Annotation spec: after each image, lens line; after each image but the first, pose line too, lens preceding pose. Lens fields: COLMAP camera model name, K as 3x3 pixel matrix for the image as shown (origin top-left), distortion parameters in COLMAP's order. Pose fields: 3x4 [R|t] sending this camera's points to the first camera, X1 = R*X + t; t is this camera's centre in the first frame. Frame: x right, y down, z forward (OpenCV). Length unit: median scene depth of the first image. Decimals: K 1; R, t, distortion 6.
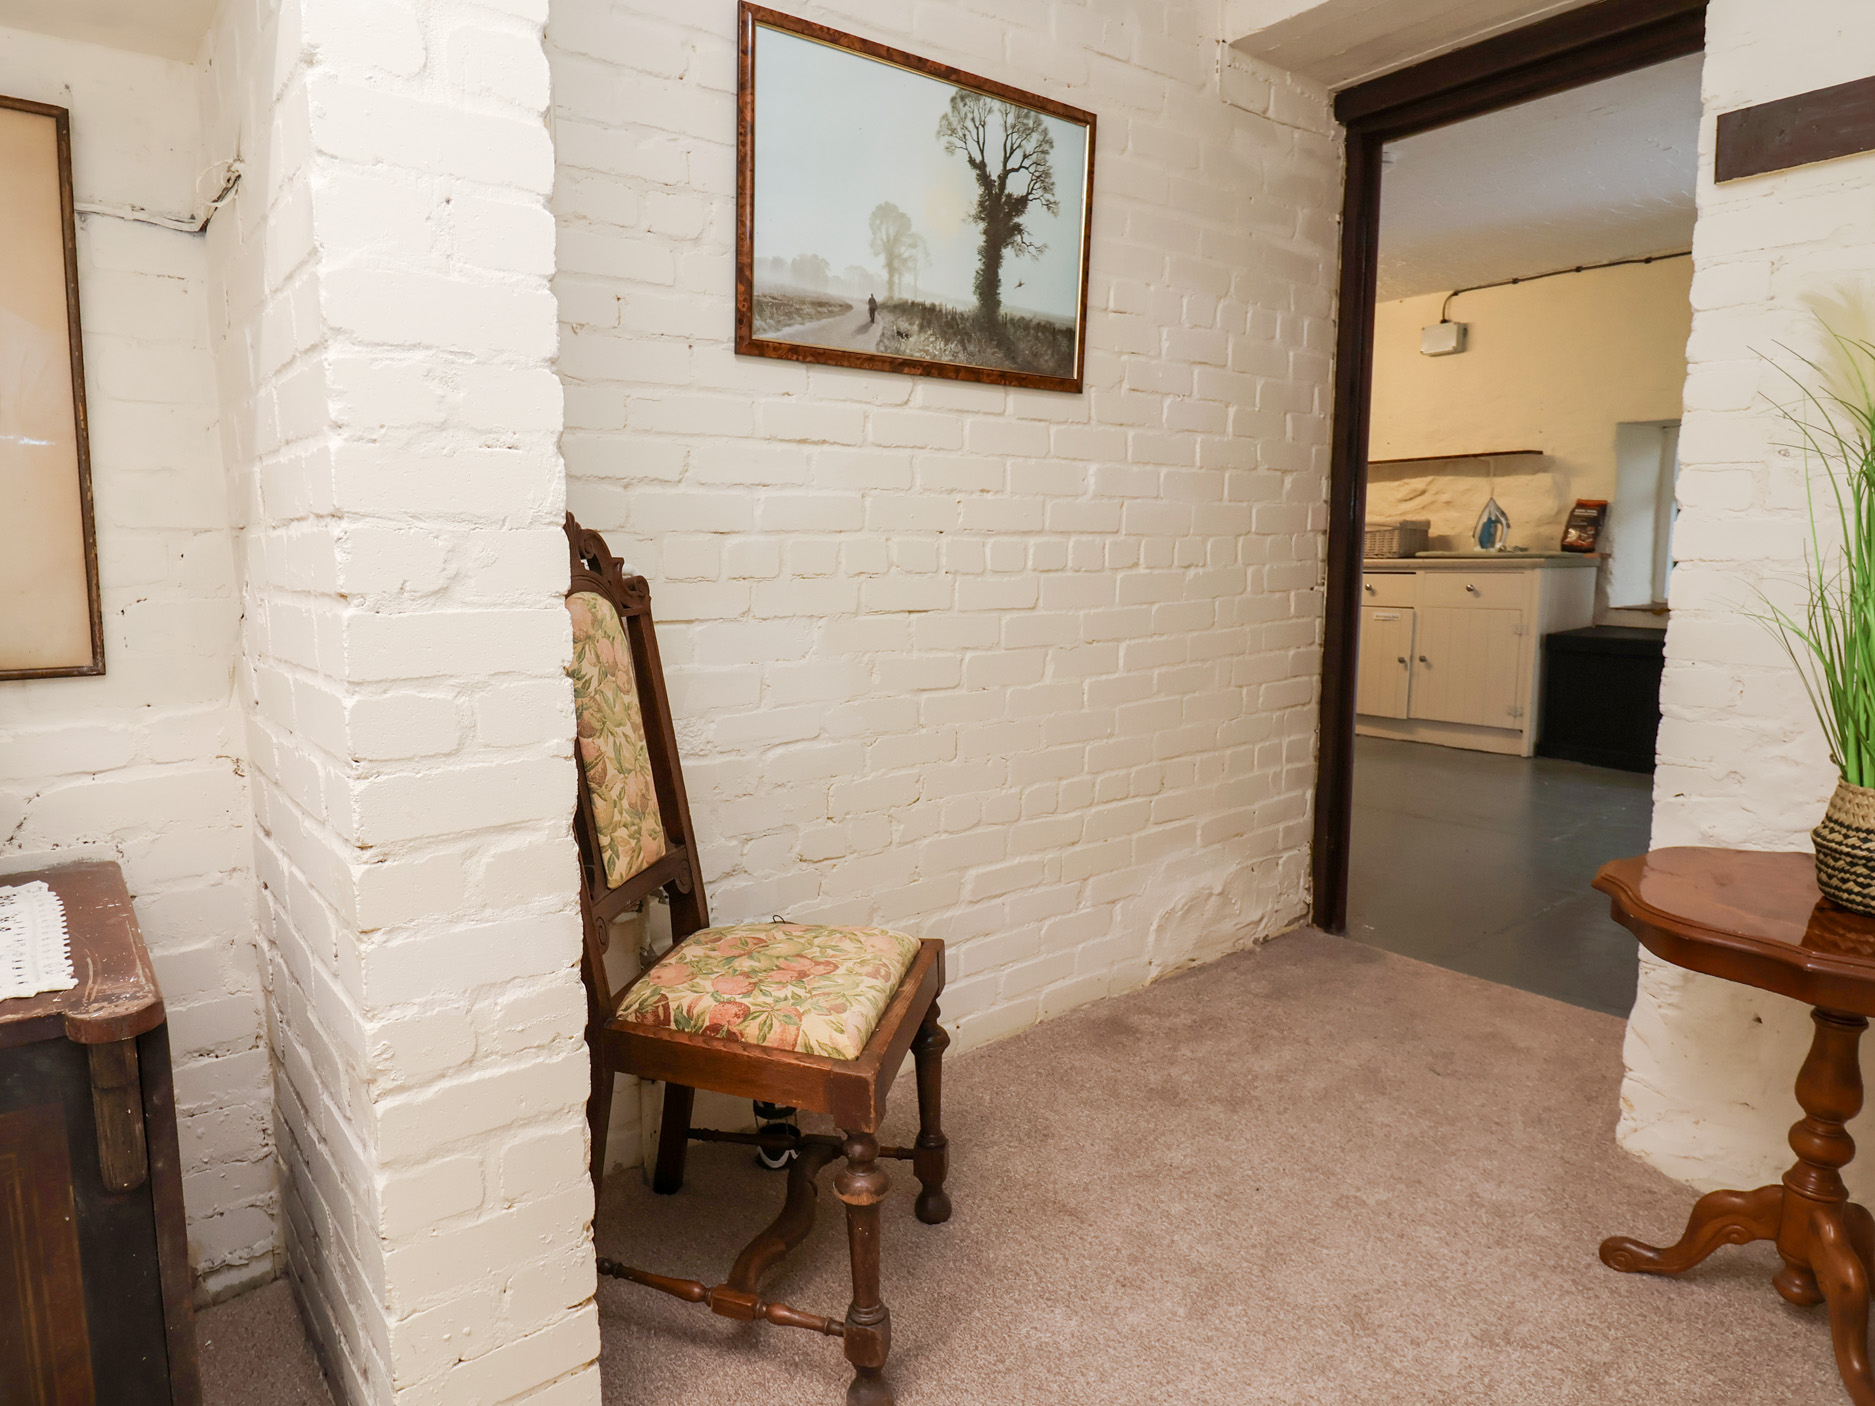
lens RADIAL K [[1252.6, 0, 926.4], [0, 1252.6, 706.2], [0, 0, 1]] dist [-0.011401, -0.006008]
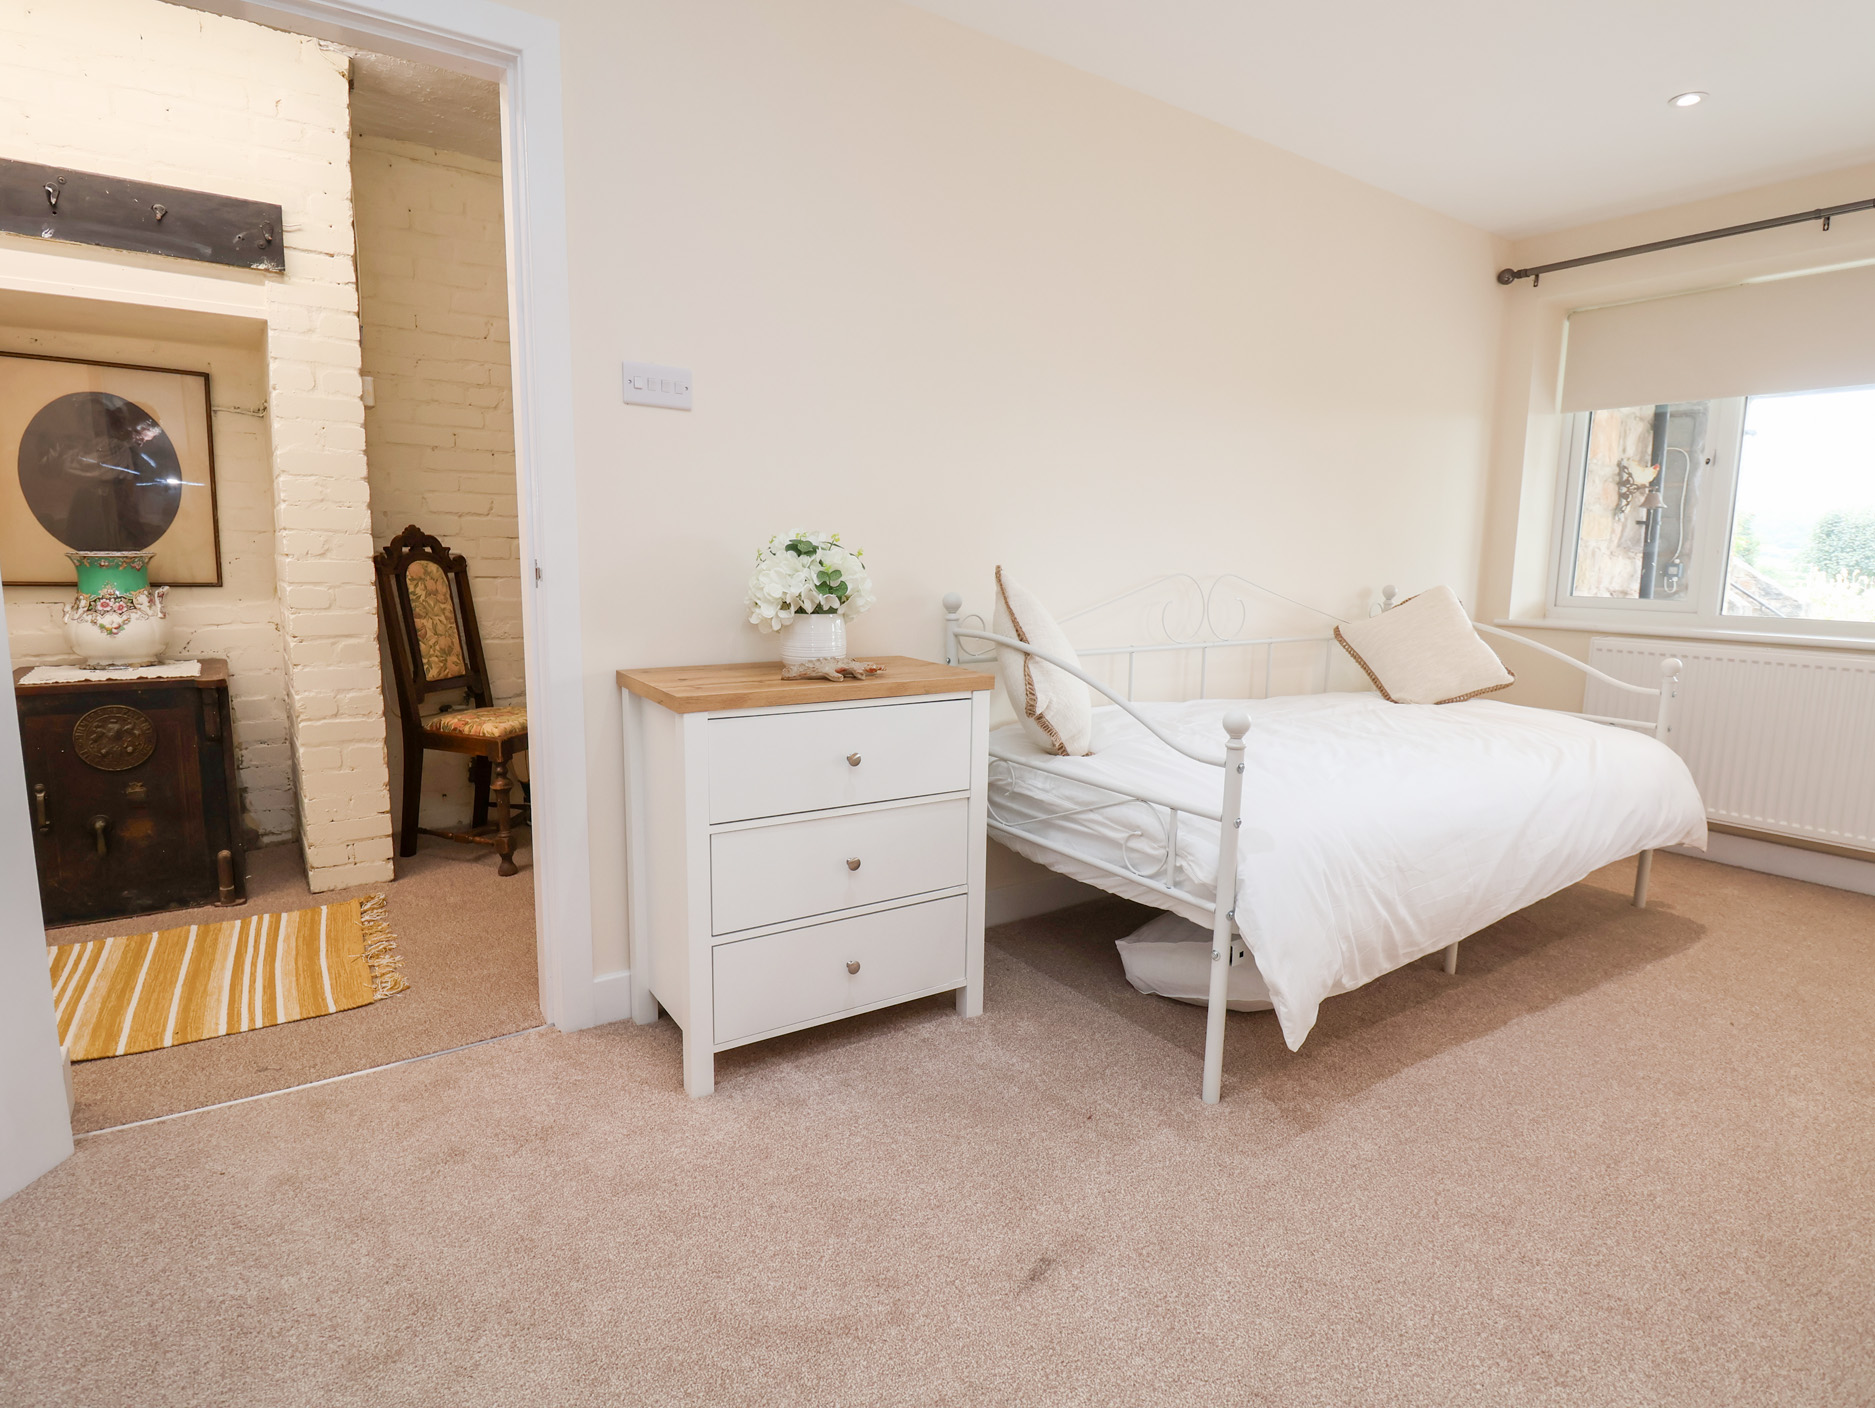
lens RADIAL K [[999.1, 0, 936.9], [0, 999.1, 696.1], [0, 0, 1]] dist [-0.003504, -0.009281]
pose [[0.999651, 0.025113, -0.008233, 0.866582], [-0.024999, 0.999594, 0.013680, 0.139396], [0.008573, -0.013470, 0.999873, -1.081978]]
